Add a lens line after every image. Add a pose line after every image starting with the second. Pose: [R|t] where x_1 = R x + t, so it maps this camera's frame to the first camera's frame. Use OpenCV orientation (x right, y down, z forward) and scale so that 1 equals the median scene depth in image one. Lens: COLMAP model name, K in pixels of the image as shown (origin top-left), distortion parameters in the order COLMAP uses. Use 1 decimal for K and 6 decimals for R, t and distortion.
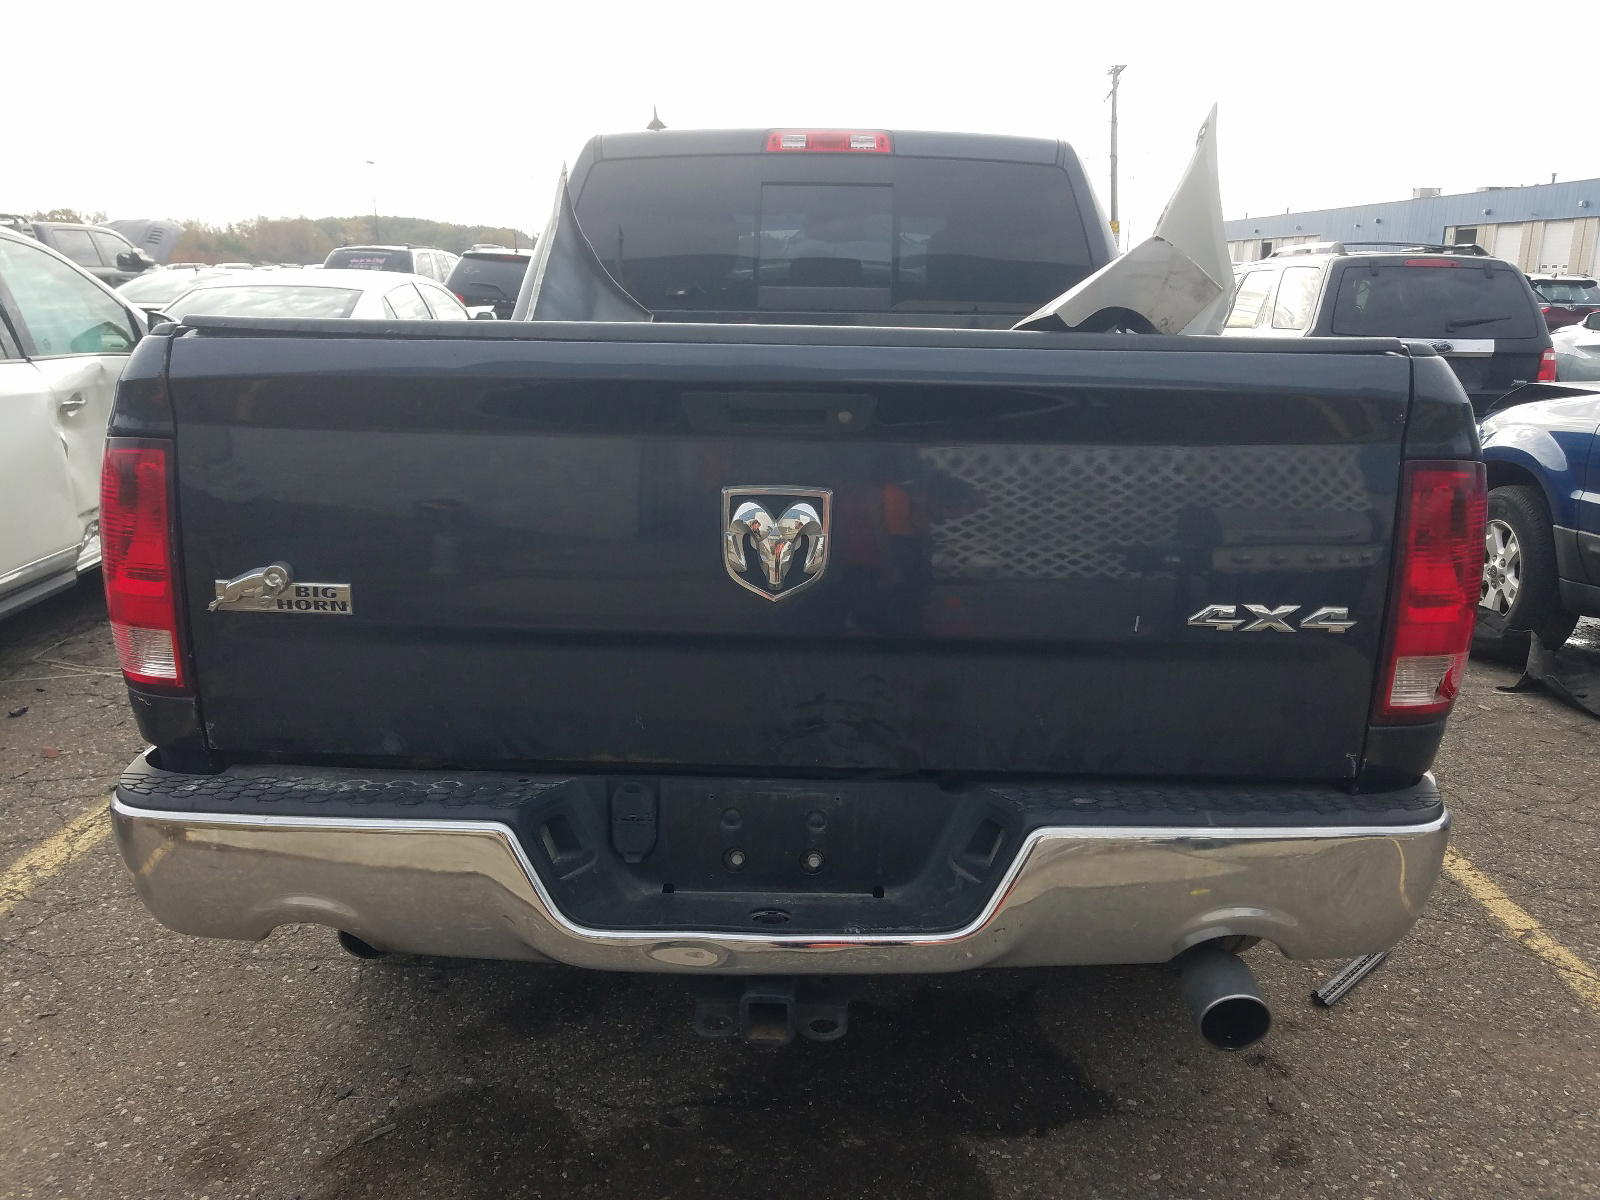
lens RADIAL K [[1224.7, 0, 800.0], [0, 1224.7, 600.0], [0, 0, 1]] dist [-0.004163, 0.001110]
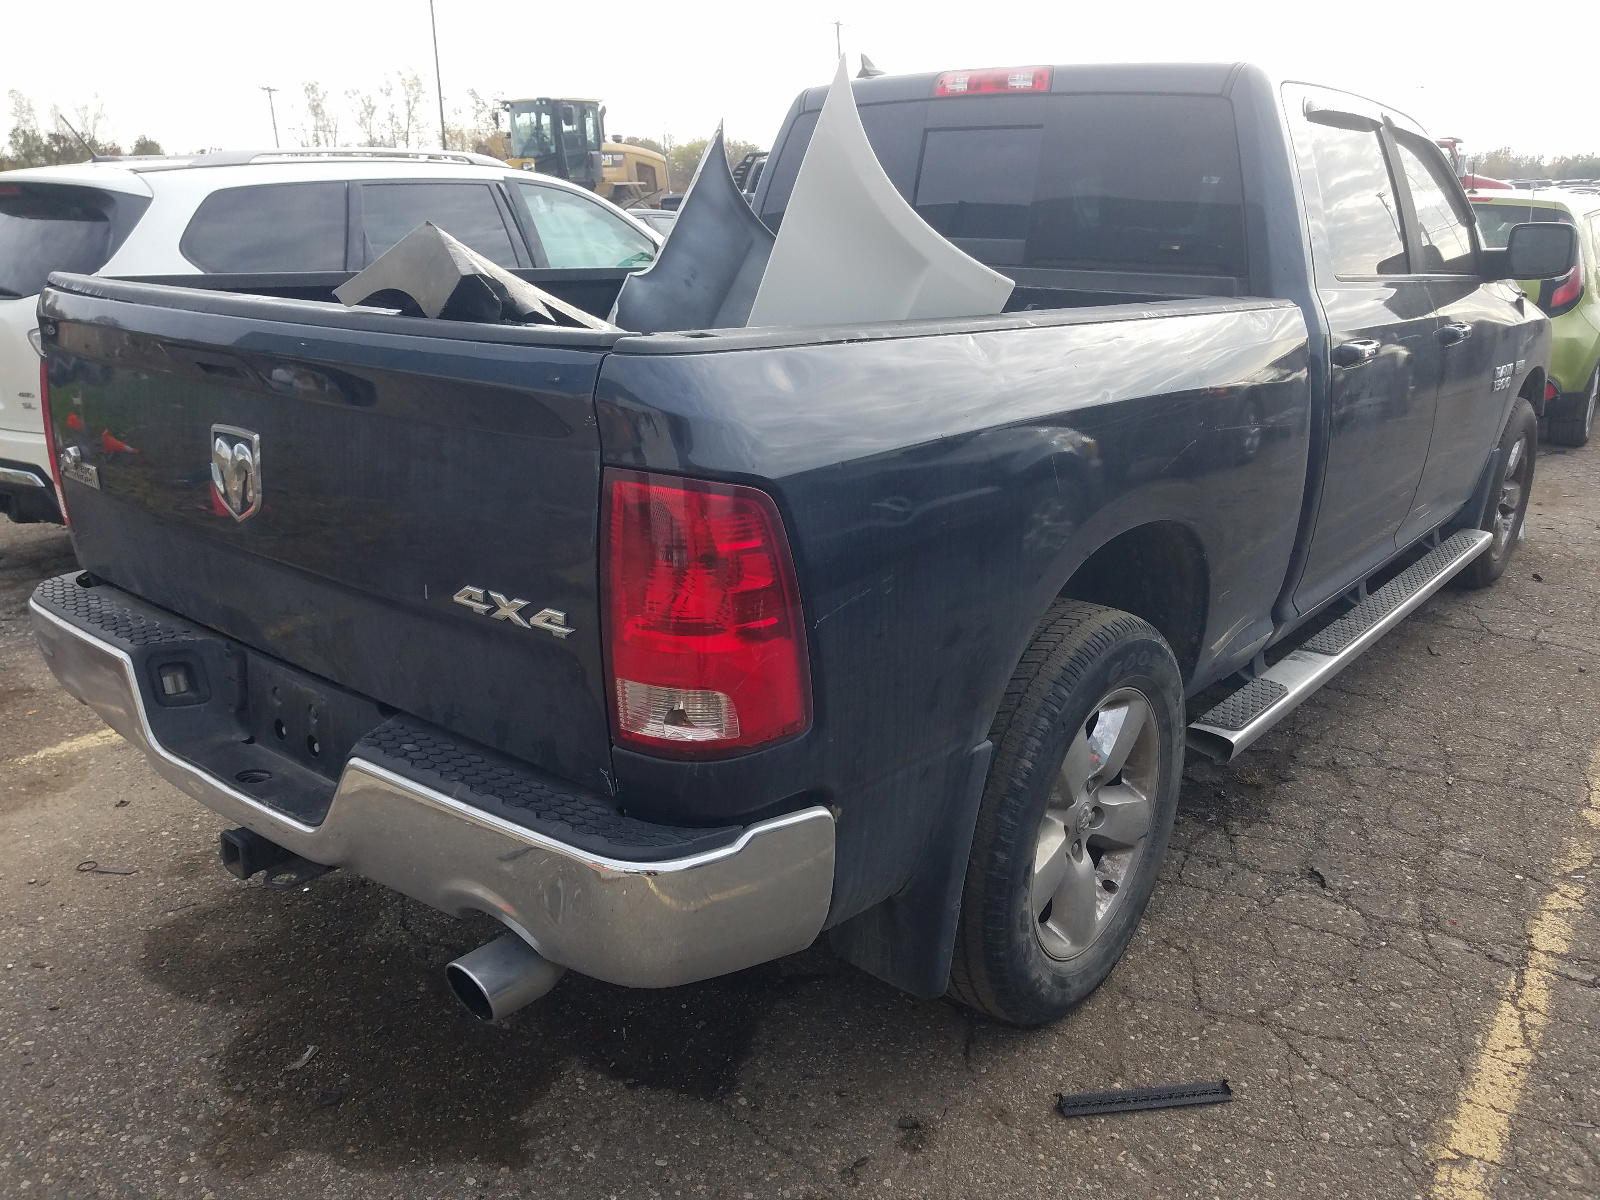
lens RADIAL K [[1211.5, 0, 800.0], [0, 1211.5, 600.0], [0, 0, 1]] dist [-0.025711, -0.001492]
pose [[0.805365, 0.177924, -0.565446, 1.029705], [-0.144790, 0.984043, 0.103416, -0.116151], [0.574824, -0.001416, 0.818276, 0.318696]]
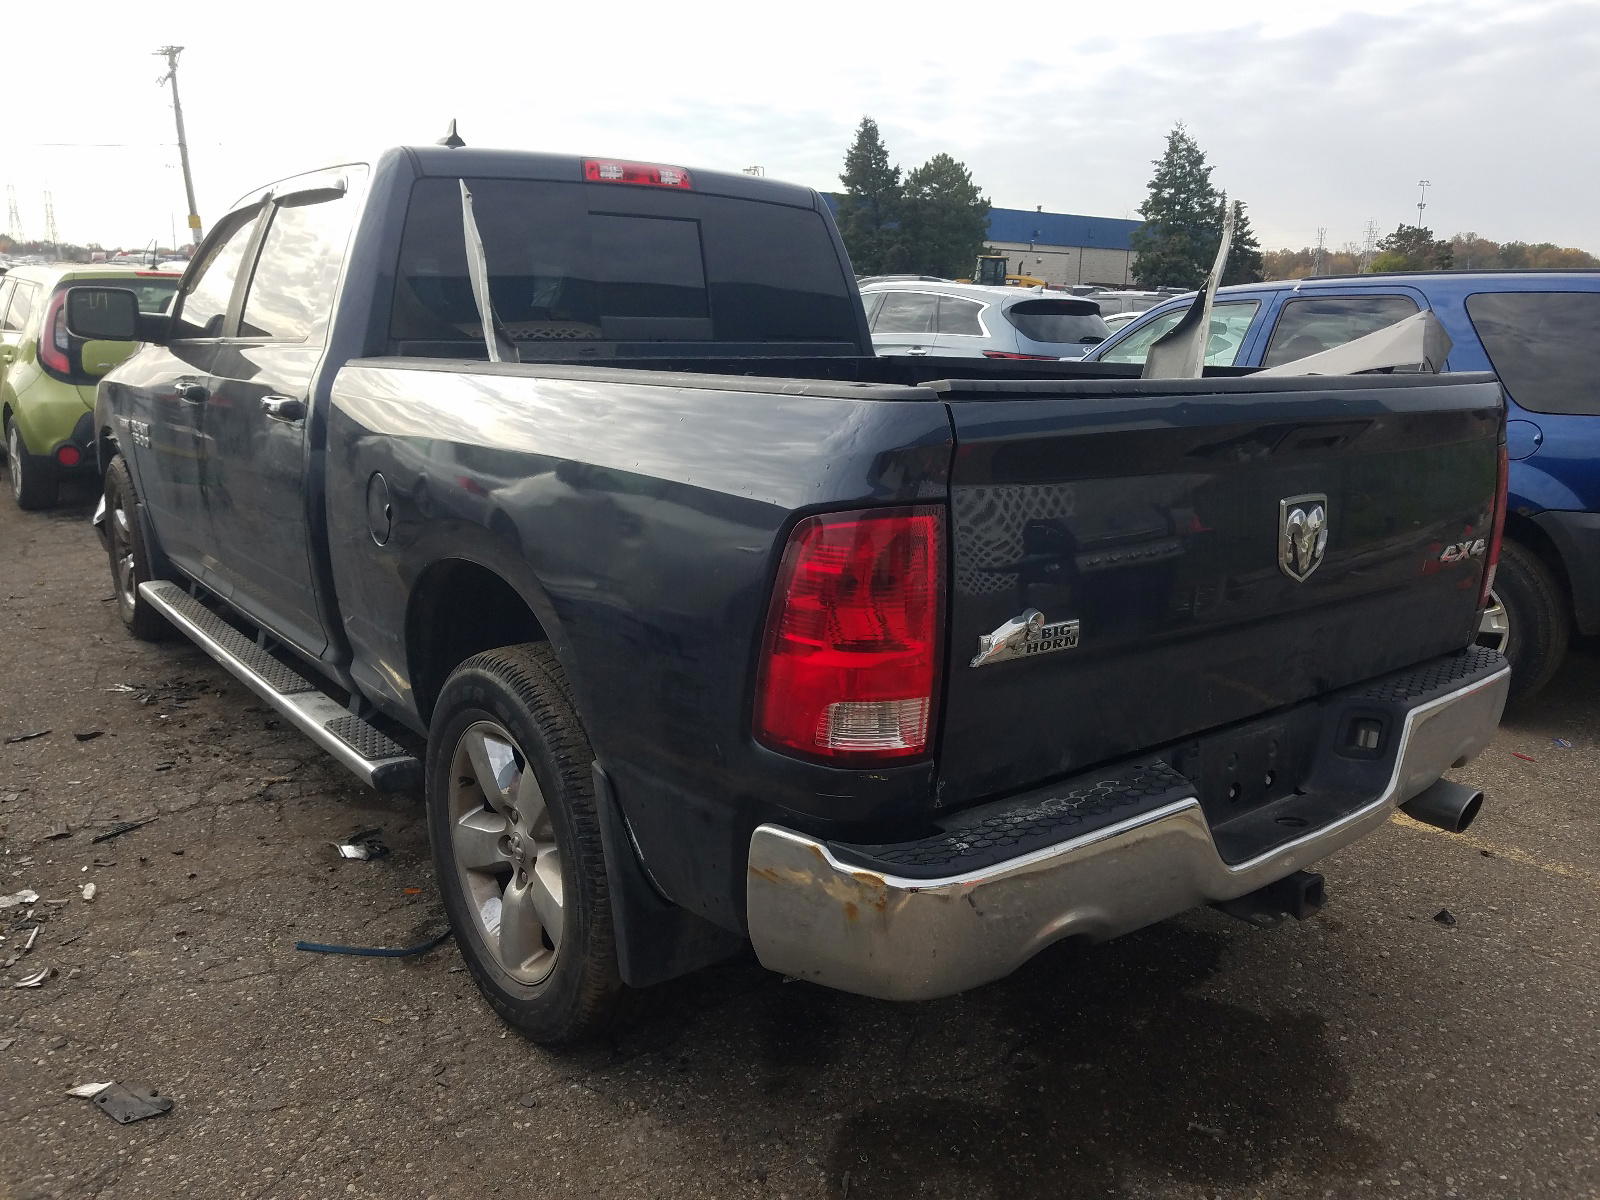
lens RADIAL K [[1246.9, 0, 790.5], [0, 1246.9, 623.4], [0, 0, 1]] dist [-0.001867, -0.006314]
pose [[0.770689, -0.152114, 0.618789, -1.198369], [0.145148, 0.987468, 0.061966, -0.110464], [-0.620460, 0.042059, 0.783110, 0.269195]]
